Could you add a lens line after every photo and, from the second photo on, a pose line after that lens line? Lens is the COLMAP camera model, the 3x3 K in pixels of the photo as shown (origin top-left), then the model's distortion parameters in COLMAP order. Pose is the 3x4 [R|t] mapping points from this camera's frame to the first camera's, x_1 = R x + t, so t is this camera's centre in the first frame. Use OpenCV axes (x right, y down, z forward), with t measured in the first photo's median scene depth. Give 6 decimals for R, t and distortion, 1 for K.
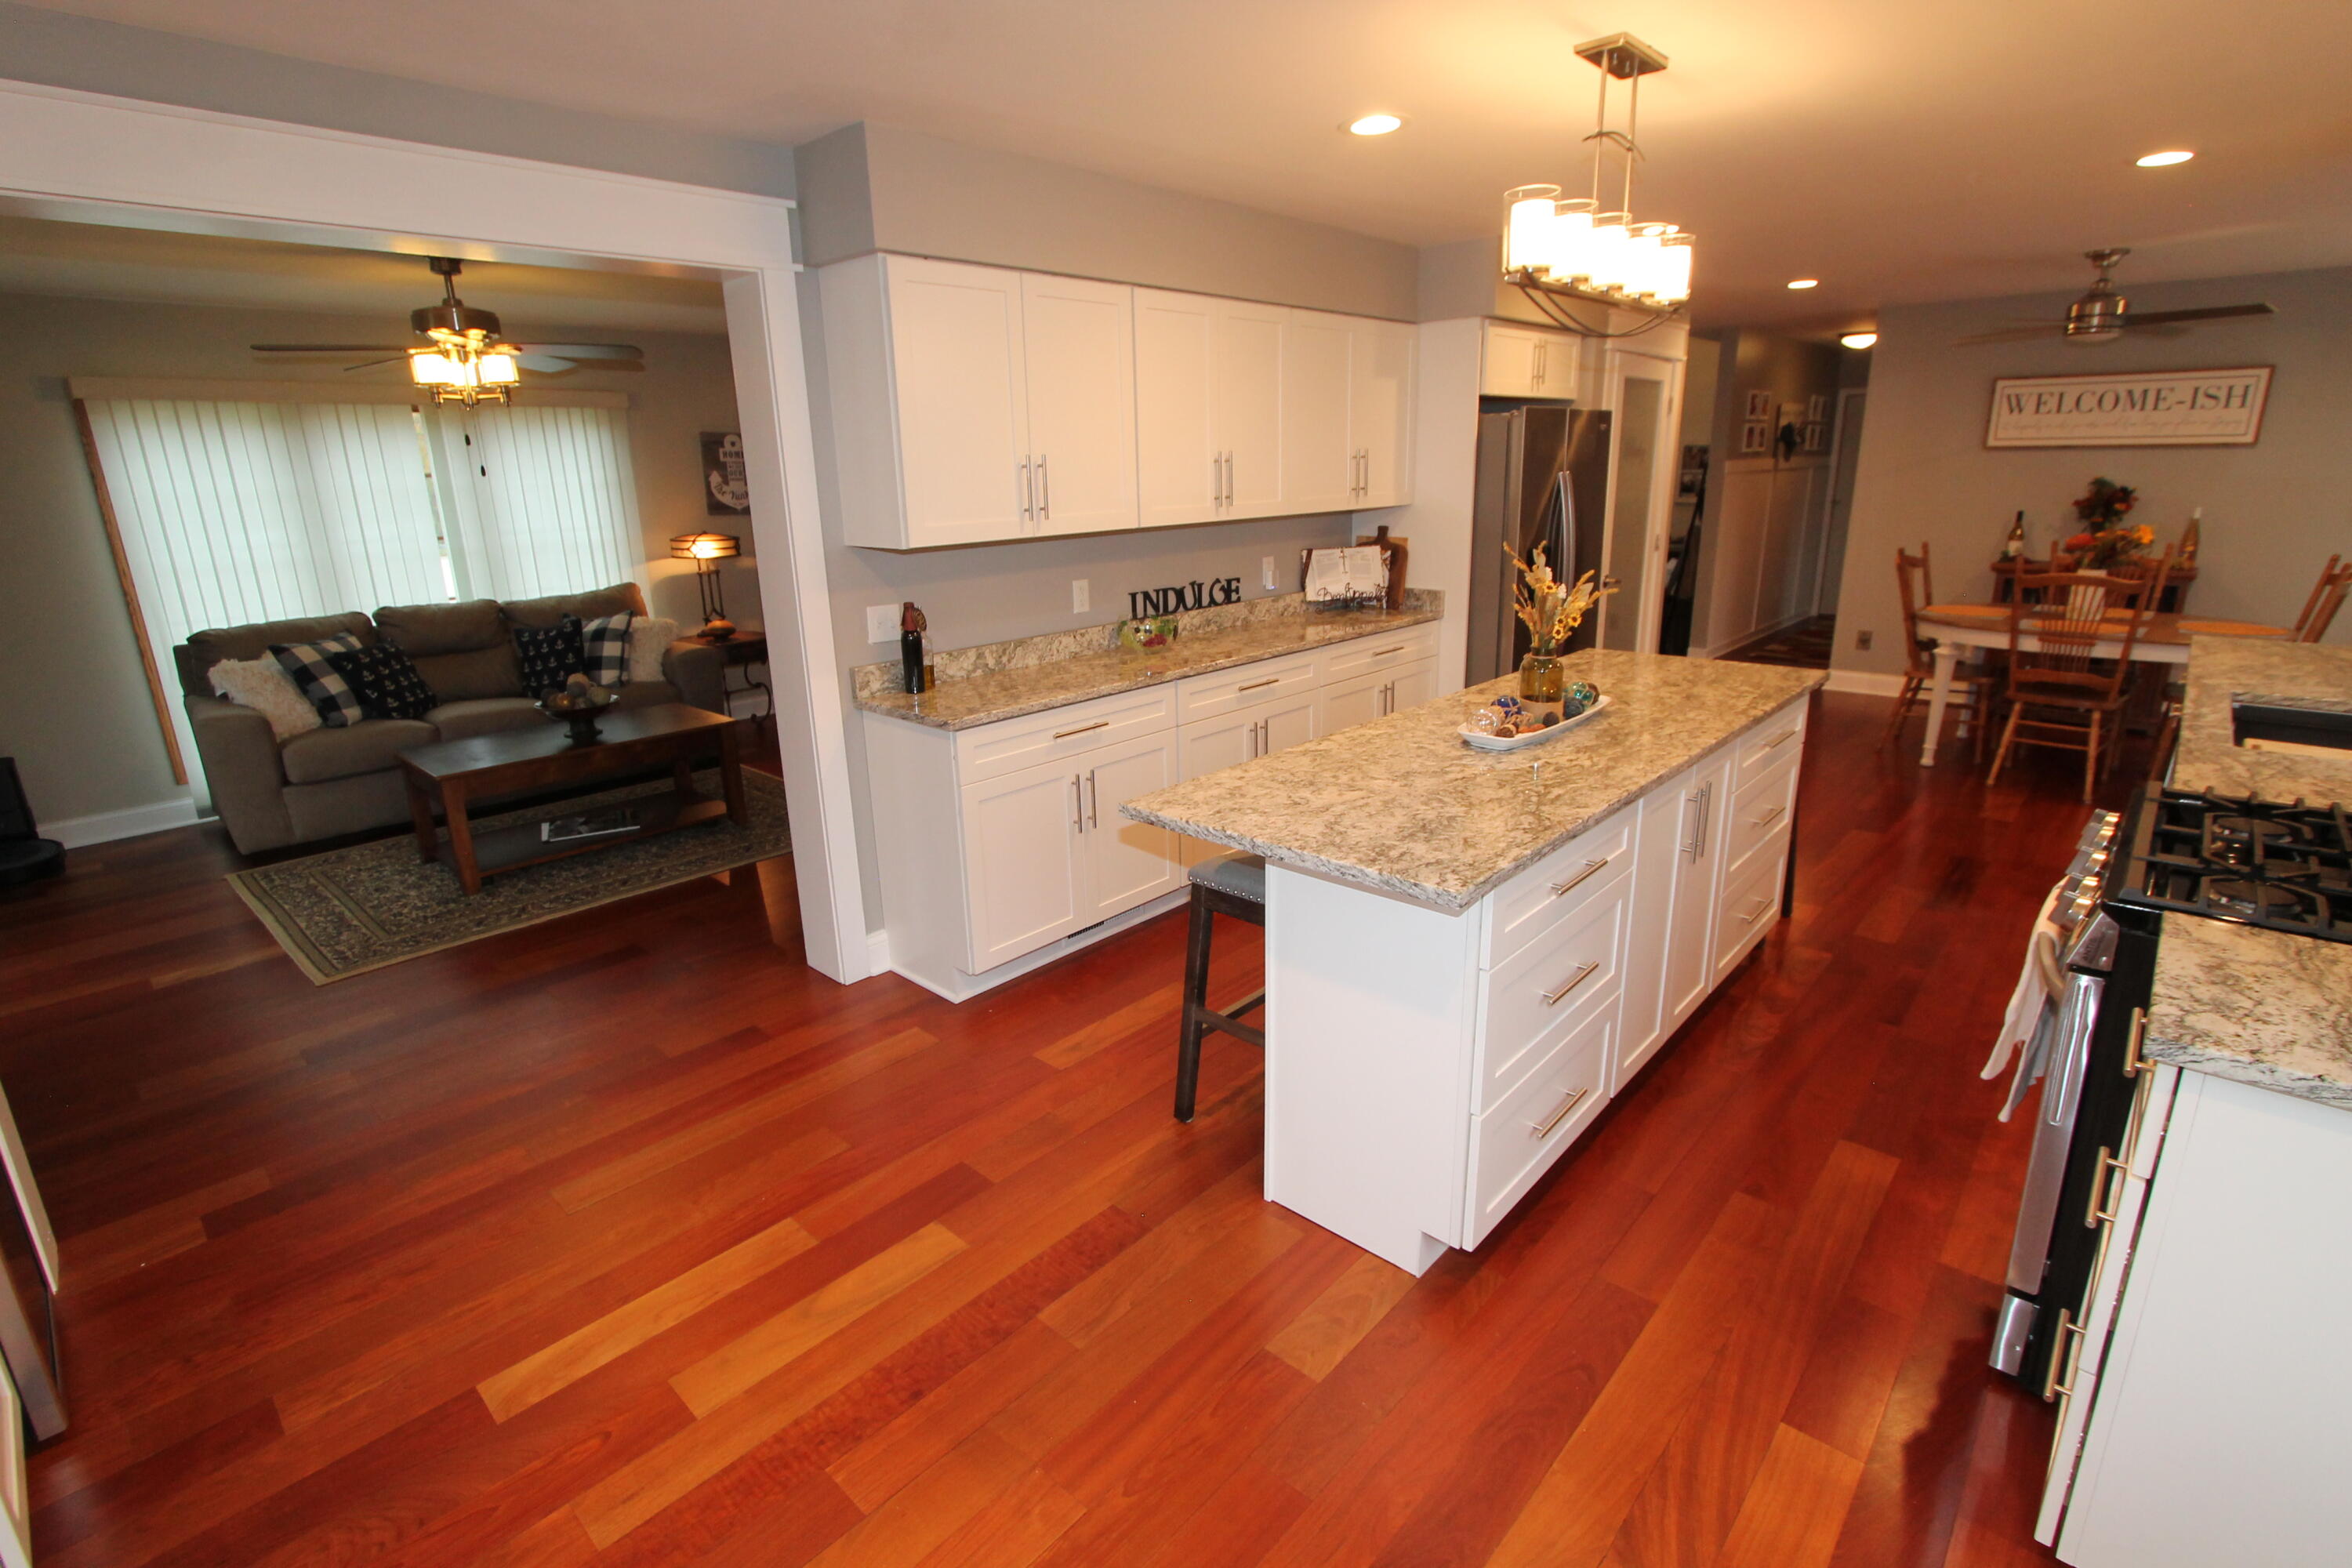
lens RADIAL K [[1096.4, 0, 1174.5], [0, 1096.4, 768.9], [0, 0, 1]] dist [-0.018242, 0.002193]
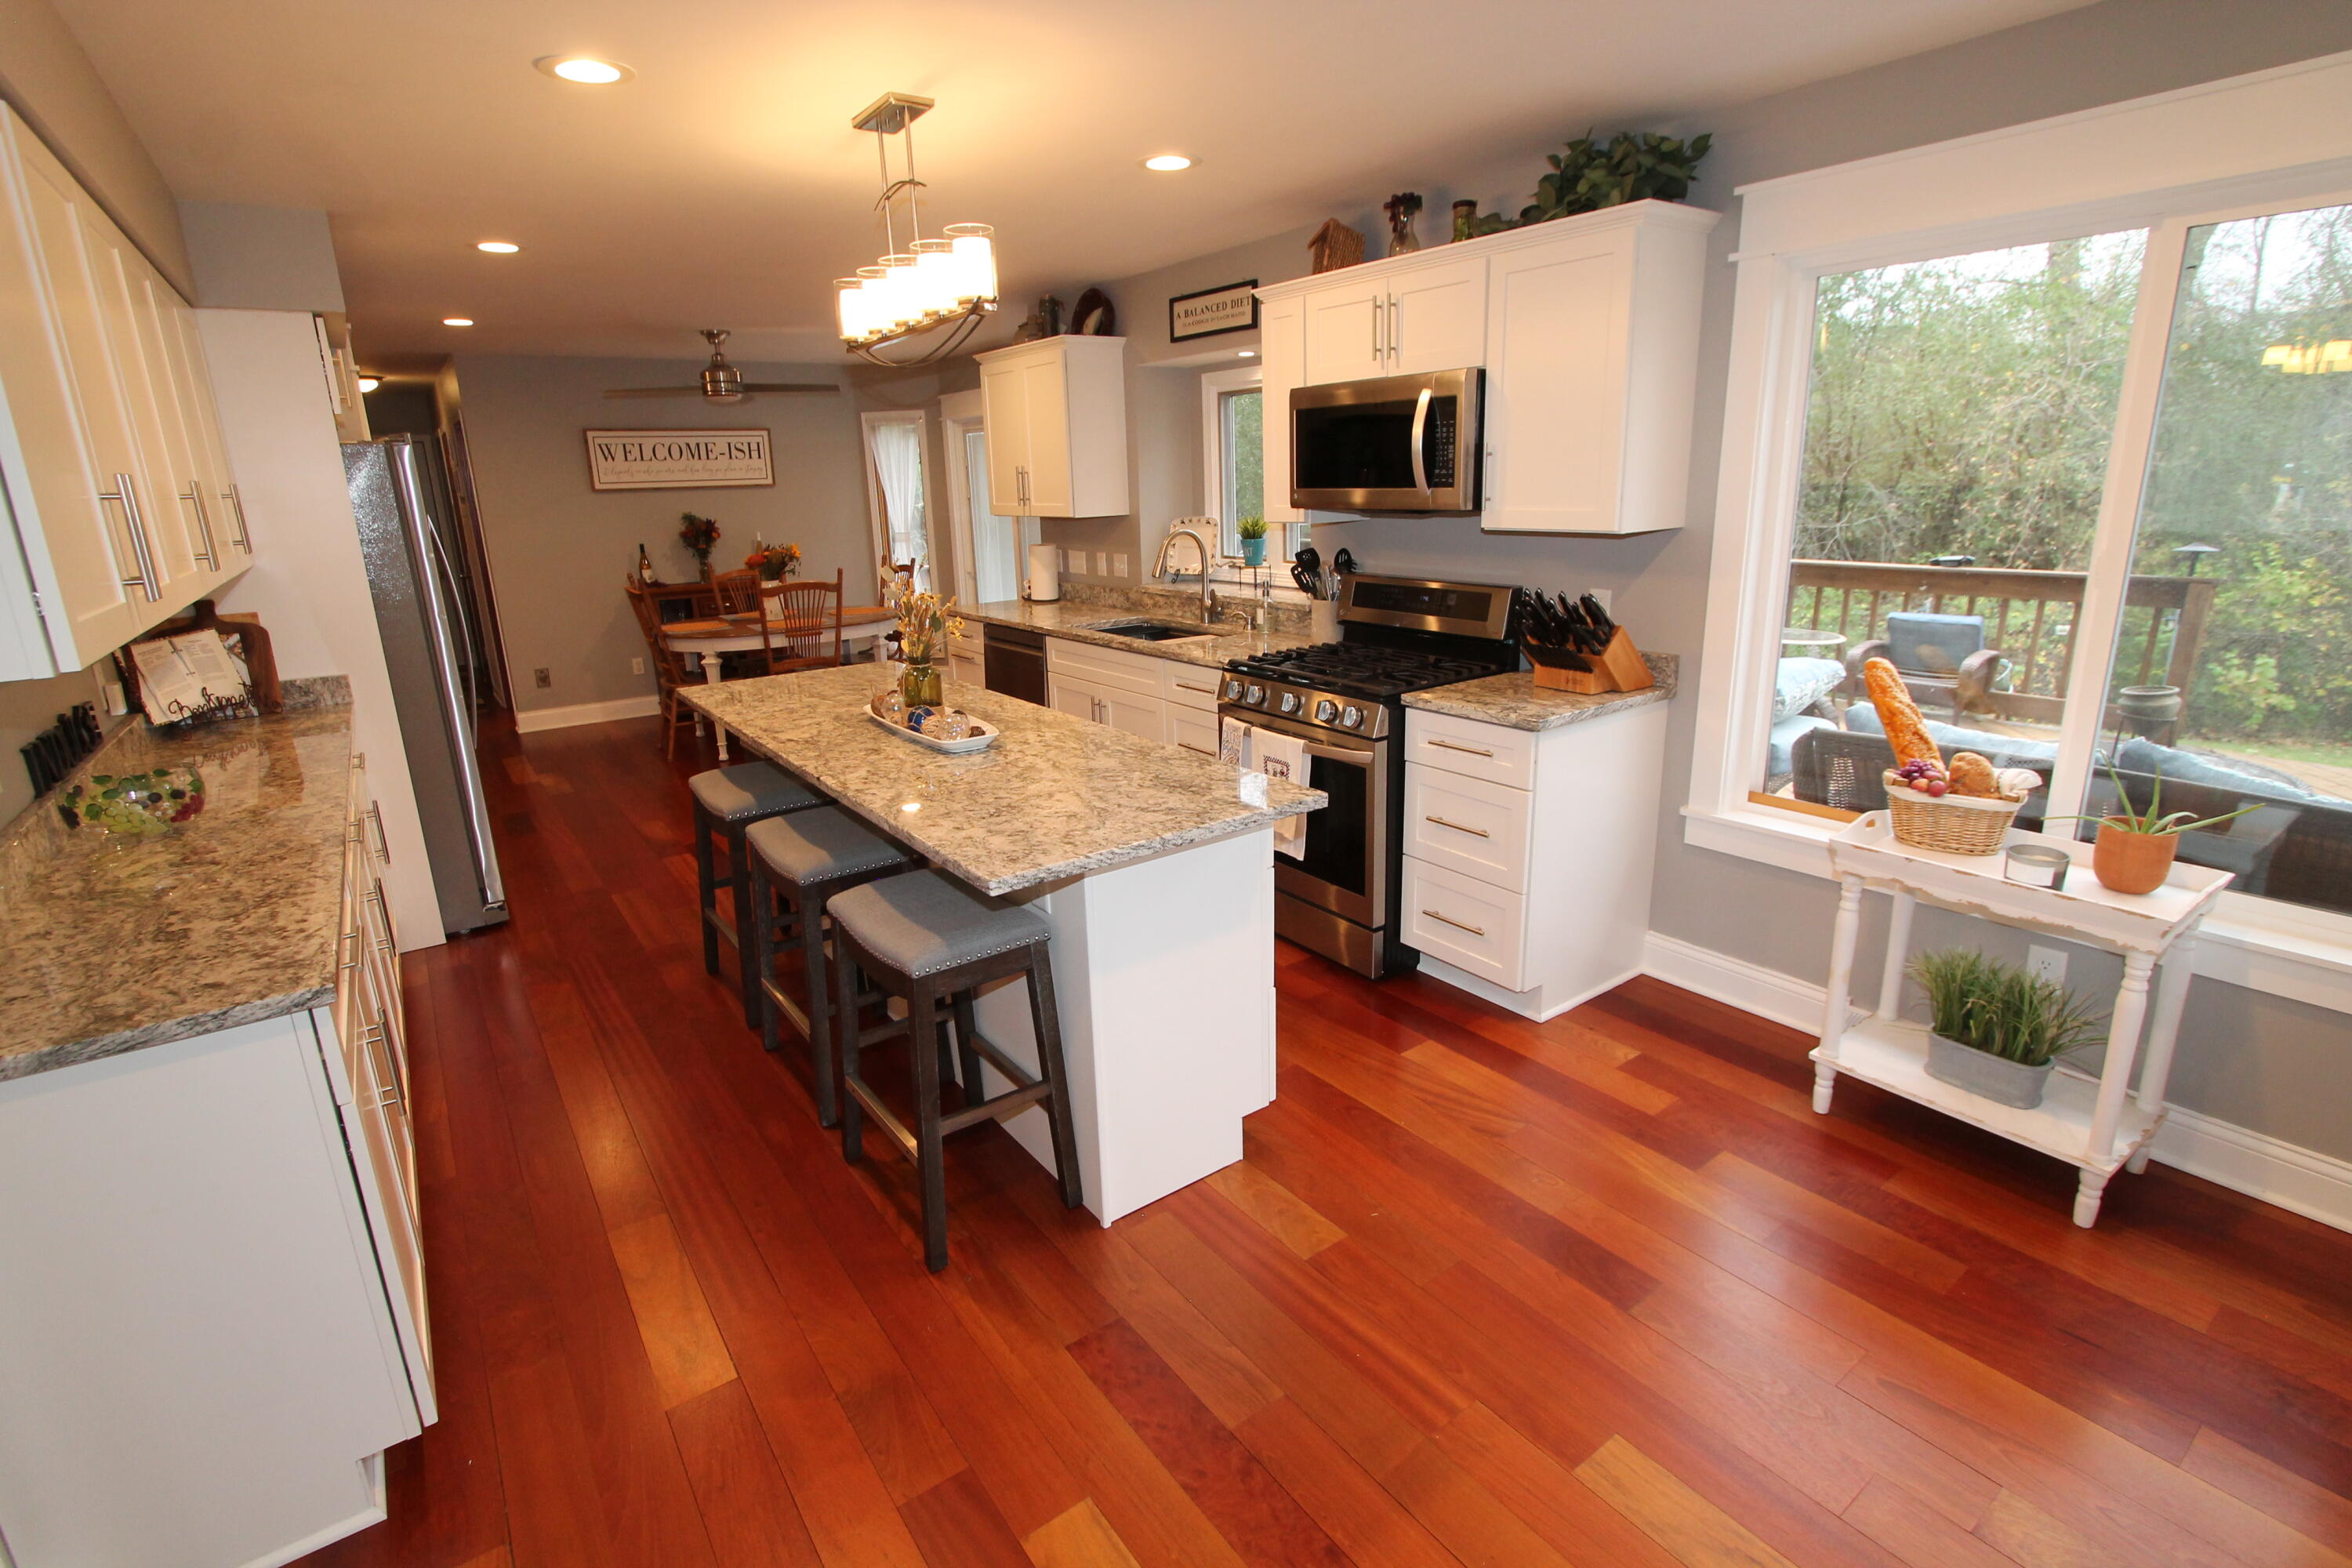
lens RADIAL K [[1095.1, 0, 1176.6], [0, 1095.1, 767.9], [0, 0, 1]] dist [-0.016857, 0.000986]
pose [[0.195608, -0.238559, 0.951224, -0.364847], [0.288648, 0.941000, 0.176638, -0.071171], [-0.937241, 0.240017, 0.252927, 0.302109]]
